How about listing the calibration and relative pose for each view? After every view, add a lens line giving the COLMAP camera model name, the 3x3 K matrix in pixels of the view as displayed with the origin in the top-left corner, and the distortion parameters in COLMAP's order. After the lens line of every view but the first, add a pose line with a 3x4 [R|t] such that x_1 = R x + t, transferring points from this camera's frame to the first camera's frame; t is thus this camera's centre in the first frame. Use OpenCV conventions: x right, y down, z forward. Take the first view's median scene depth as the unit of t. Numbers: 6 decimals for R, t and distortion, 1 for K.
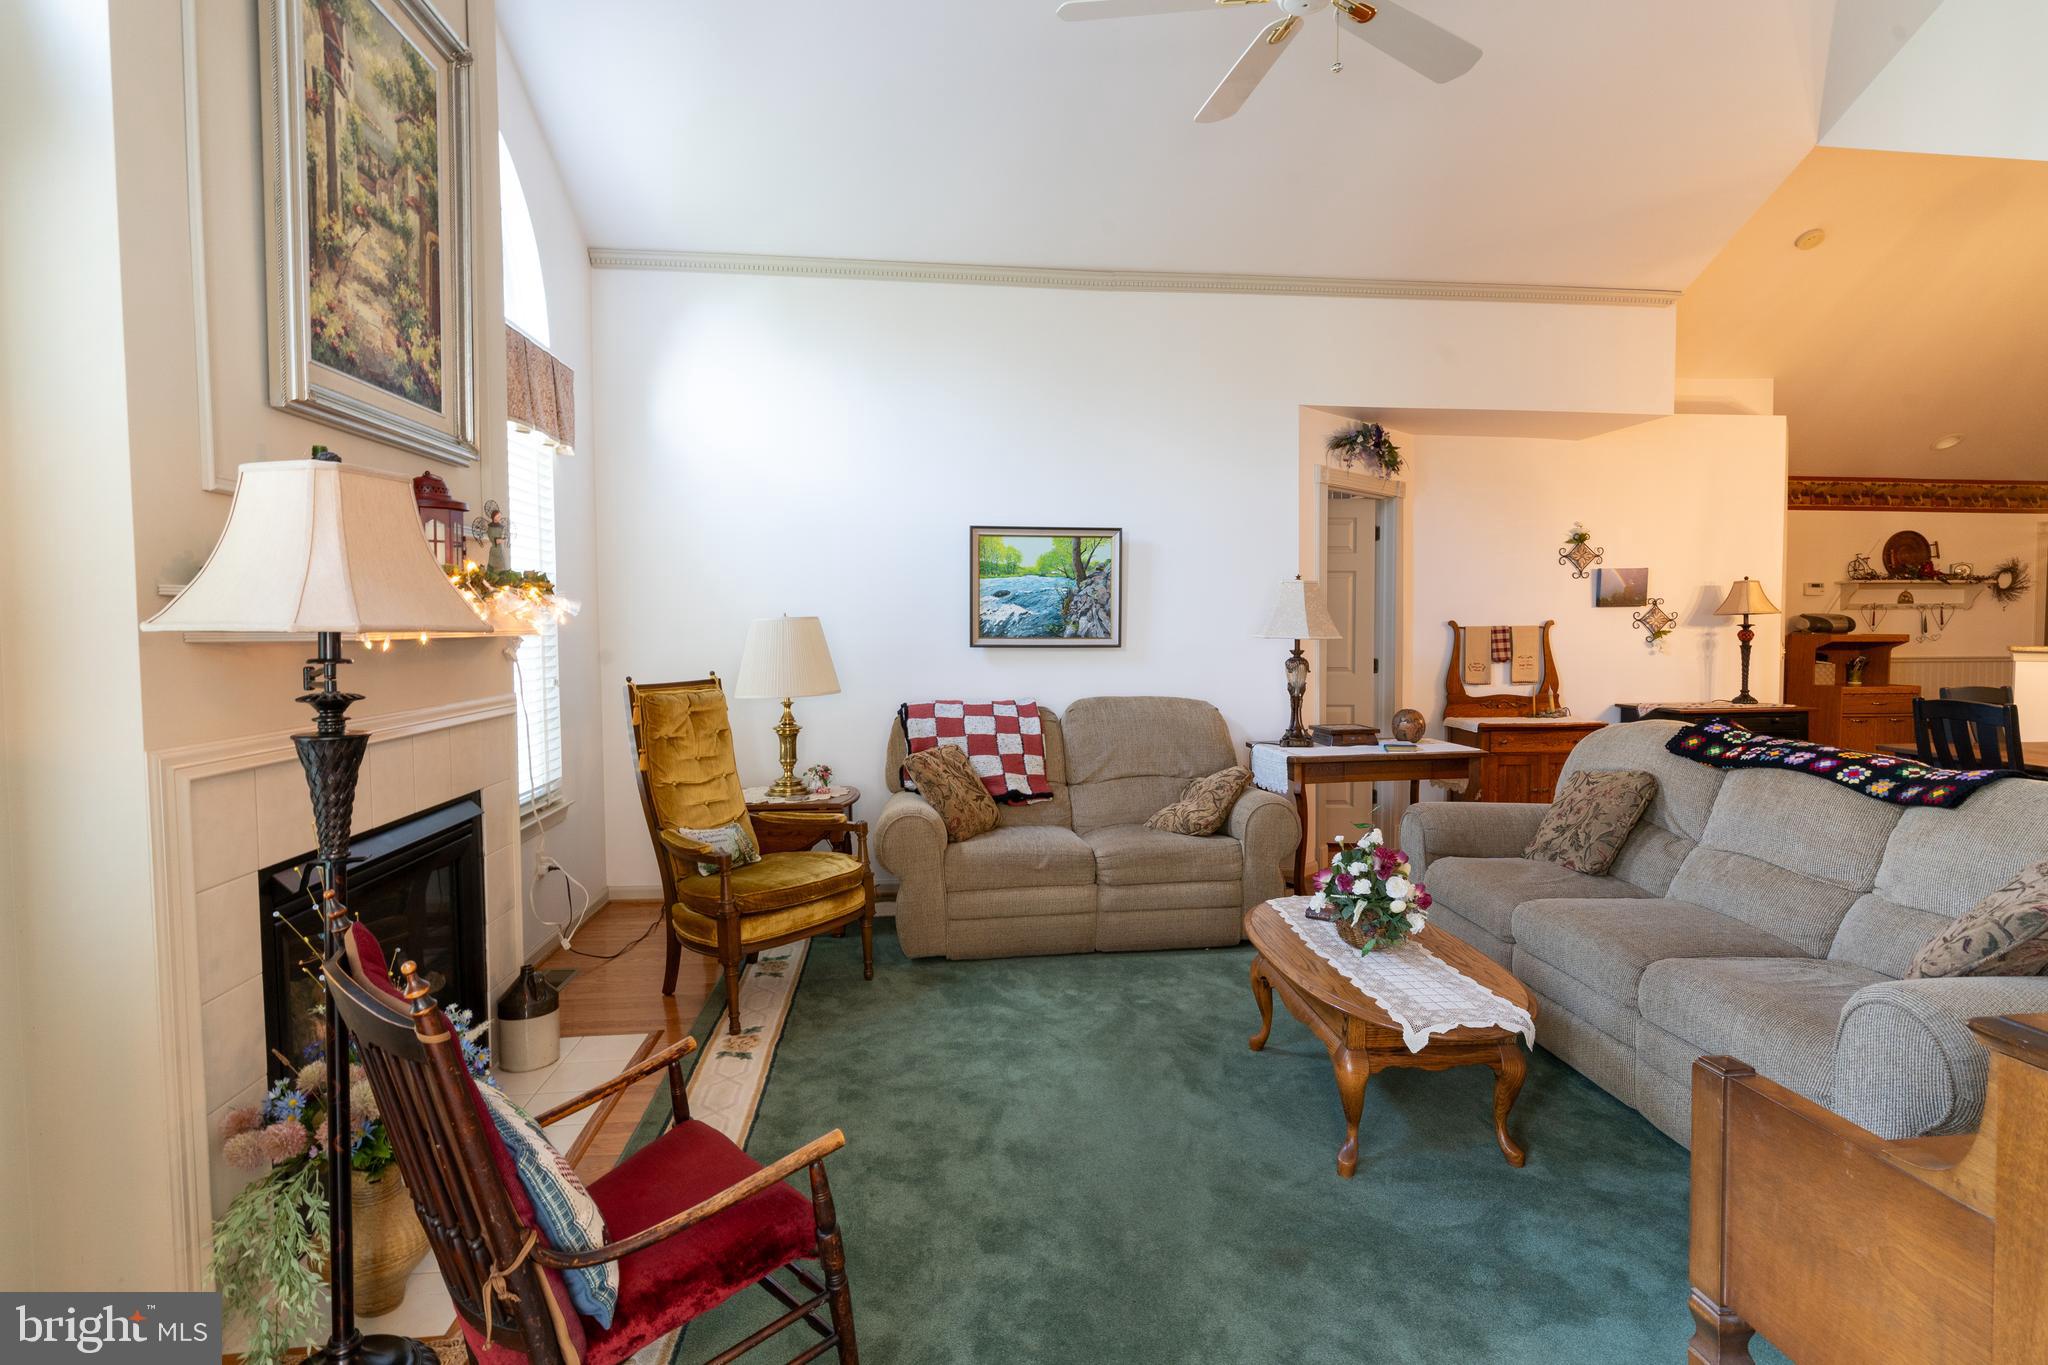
lens RADIAL K [[985.9, 0, 1041.4], [0, 985.9, 663.4], [0, 0, 1]] dist [0.005371, -0.001303]
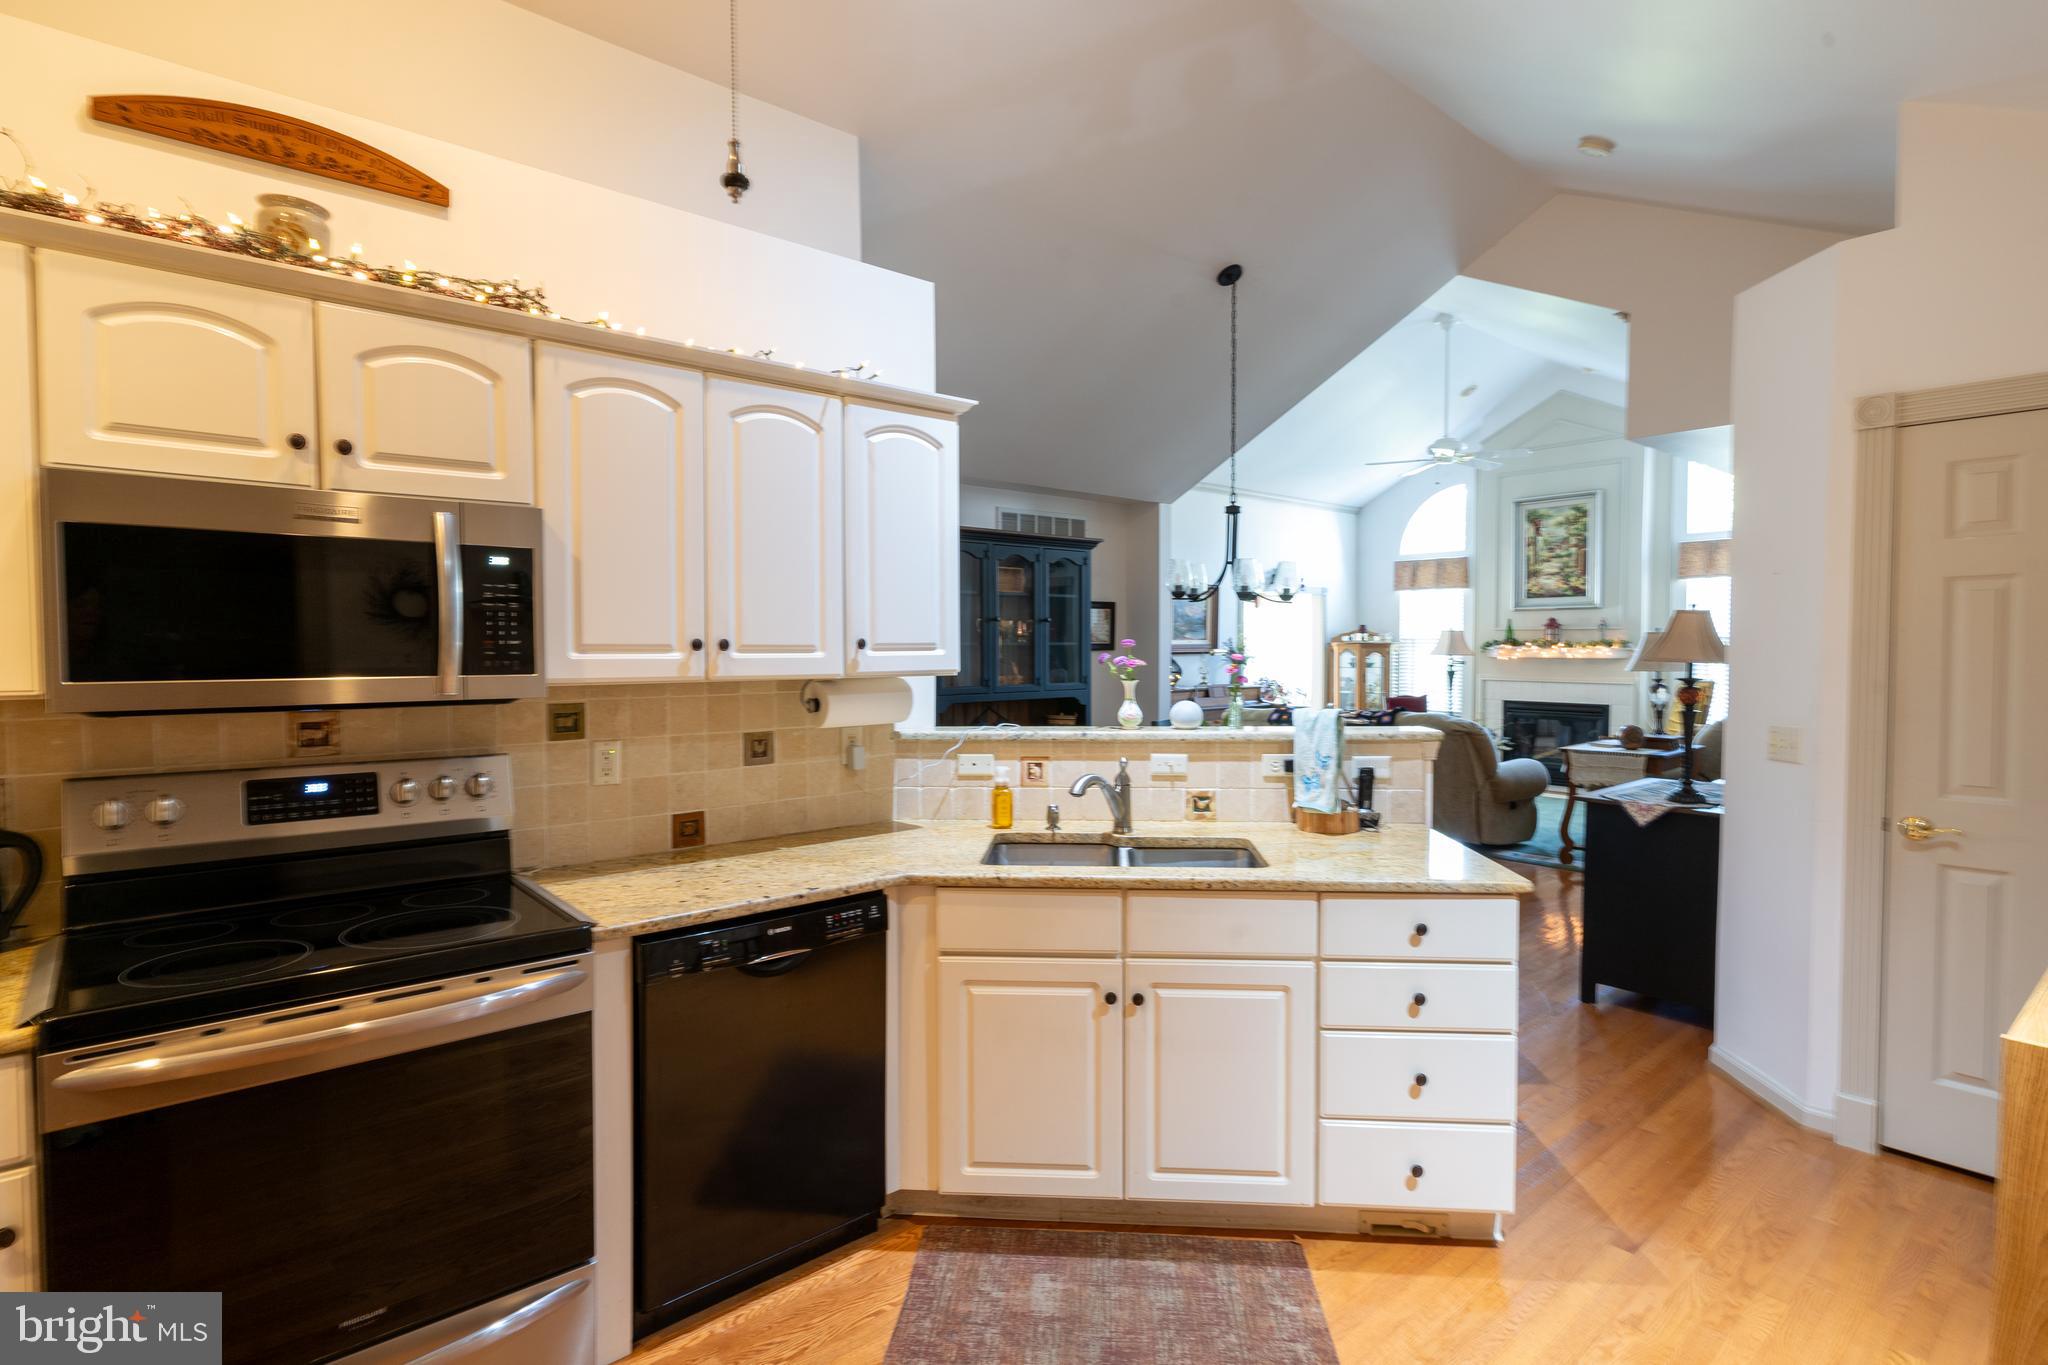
lens RADIAL K [[985.9, 0, 1029.0], [0, 985.9, 681.7], [0, 0, 1]] dist [0.005371, -0.001303]
pose [[-0.826224, 0.024324, -0.562816, 1.701452], [-0.020843, 0.997064, 0.073688, -0.090095], [0.562956, 0.072614, -0.823291, 1.554836]]
